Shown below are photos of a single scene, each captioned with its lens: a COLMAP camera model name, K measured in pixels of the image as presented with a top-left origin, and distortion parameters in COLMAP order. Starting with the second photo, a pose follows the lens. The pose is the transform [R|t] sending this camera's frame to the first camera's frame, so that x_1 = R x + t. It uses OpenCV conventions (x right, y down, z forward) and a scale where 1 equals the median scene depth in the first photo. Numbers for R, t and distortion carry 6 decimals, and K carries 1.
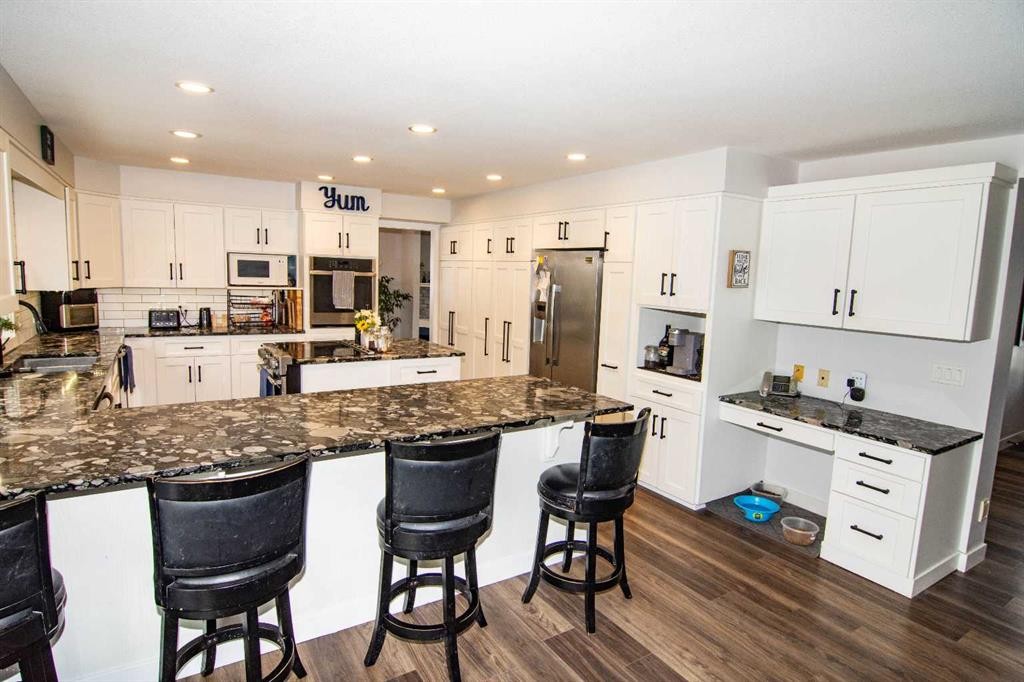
lens RADIAL K [[552.7, 0, 514.0], [0, 552.7, 342.3], [0, 0, 1]] dist [-0.014246, -0.000431]
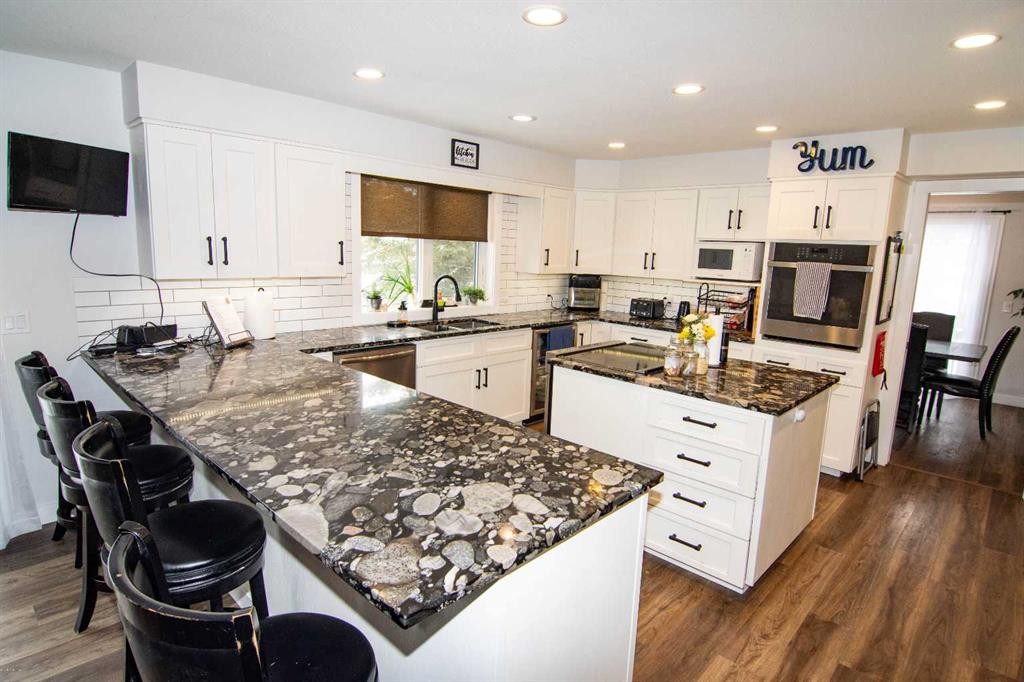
lens RADIAL K [[552.7, 0, 512.3], [0, 552.7, 335.5], [0, 0, 1]] dist [-0.014246, -0.000431]
pose [[0.226871, 0.126499, -0.965675, 0.281994], [-0.147612, 0.984540, 0.094291, -0.051182], [0.962674, 0.121153, 0.242036, 0.505001]]
